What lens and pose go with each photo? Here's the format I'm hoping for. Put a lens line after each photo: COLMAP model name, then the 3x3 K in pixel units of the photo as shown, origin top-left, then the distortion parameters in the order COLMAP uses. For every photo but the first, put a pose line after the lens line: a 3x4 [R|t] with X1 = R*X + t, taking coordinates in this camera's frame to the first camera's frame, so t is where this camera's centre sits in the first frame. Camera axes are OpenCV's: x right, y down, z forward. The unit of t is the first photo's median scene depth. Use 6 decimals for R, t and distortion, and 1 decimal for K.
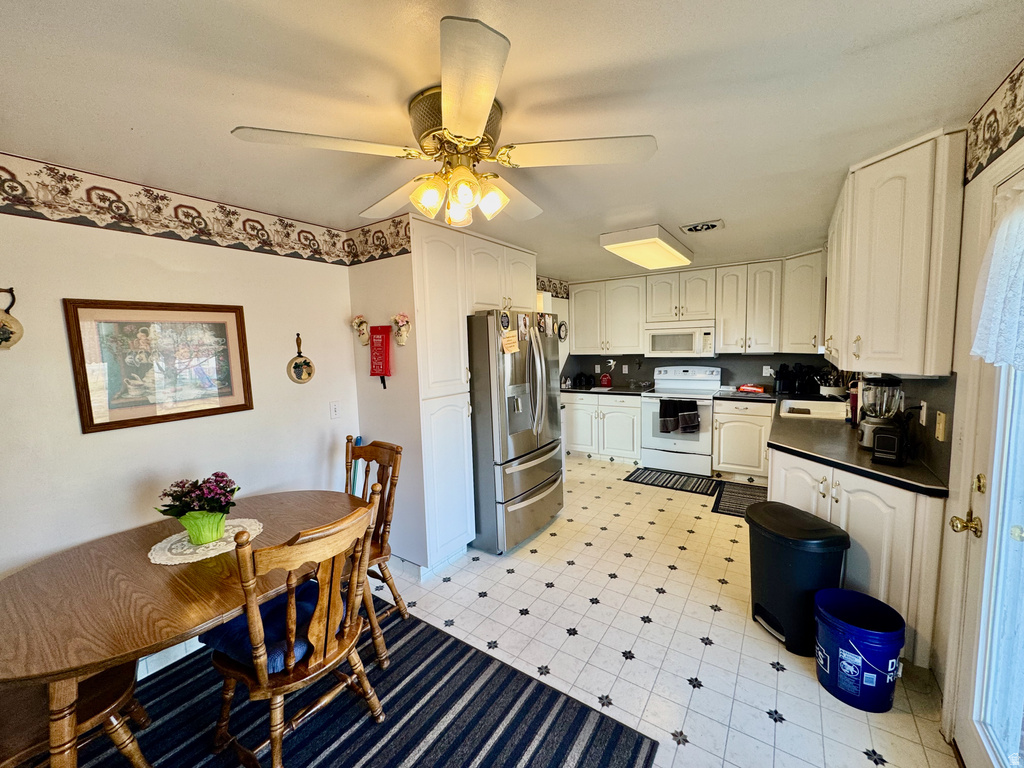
lens RADIAL K [[408.1, 0, 510.6], [0, 408.1, 383.3], [0, 0, 1]] dist [-0.000800, -0.000442]
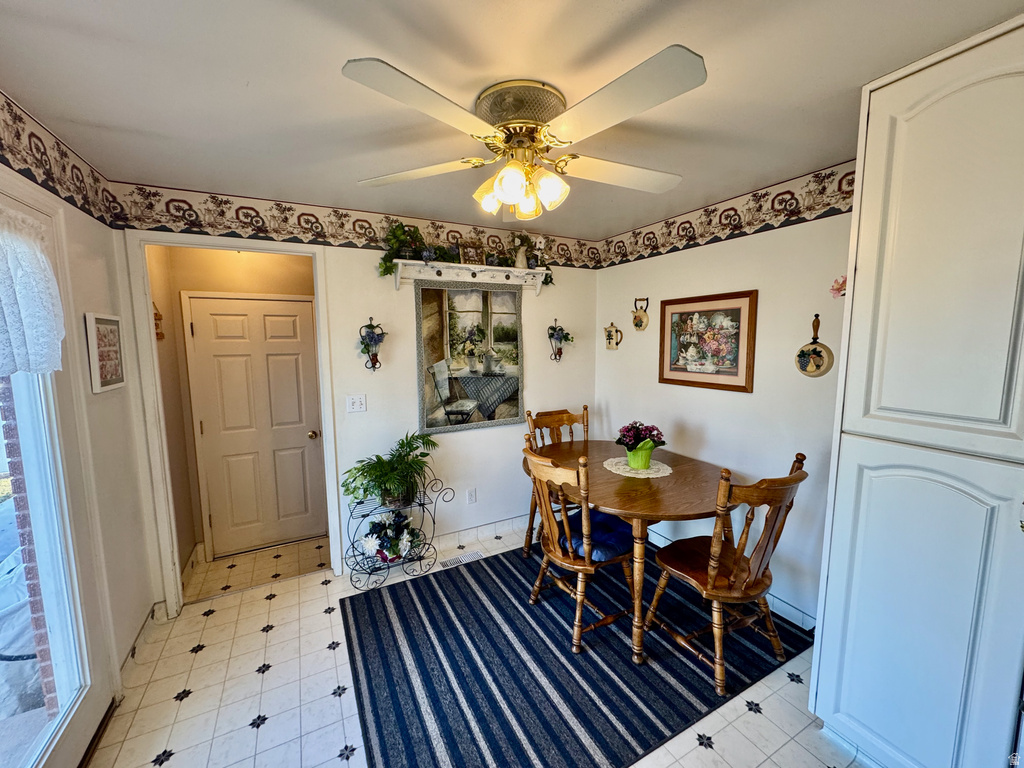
lens RADIAL K [[408.1, 0, 511.3], [0, 408.1, 383.8], [0, 0, 1]] dist [-0.000800, -0.000442]
pose [[-0.467590, 0.134145, -0.873708, 0.560932], [-0.065836, 0.980387, 0.185758, -0.115399], [0.881491, 0.144380, -0.449587, 1.008245]]
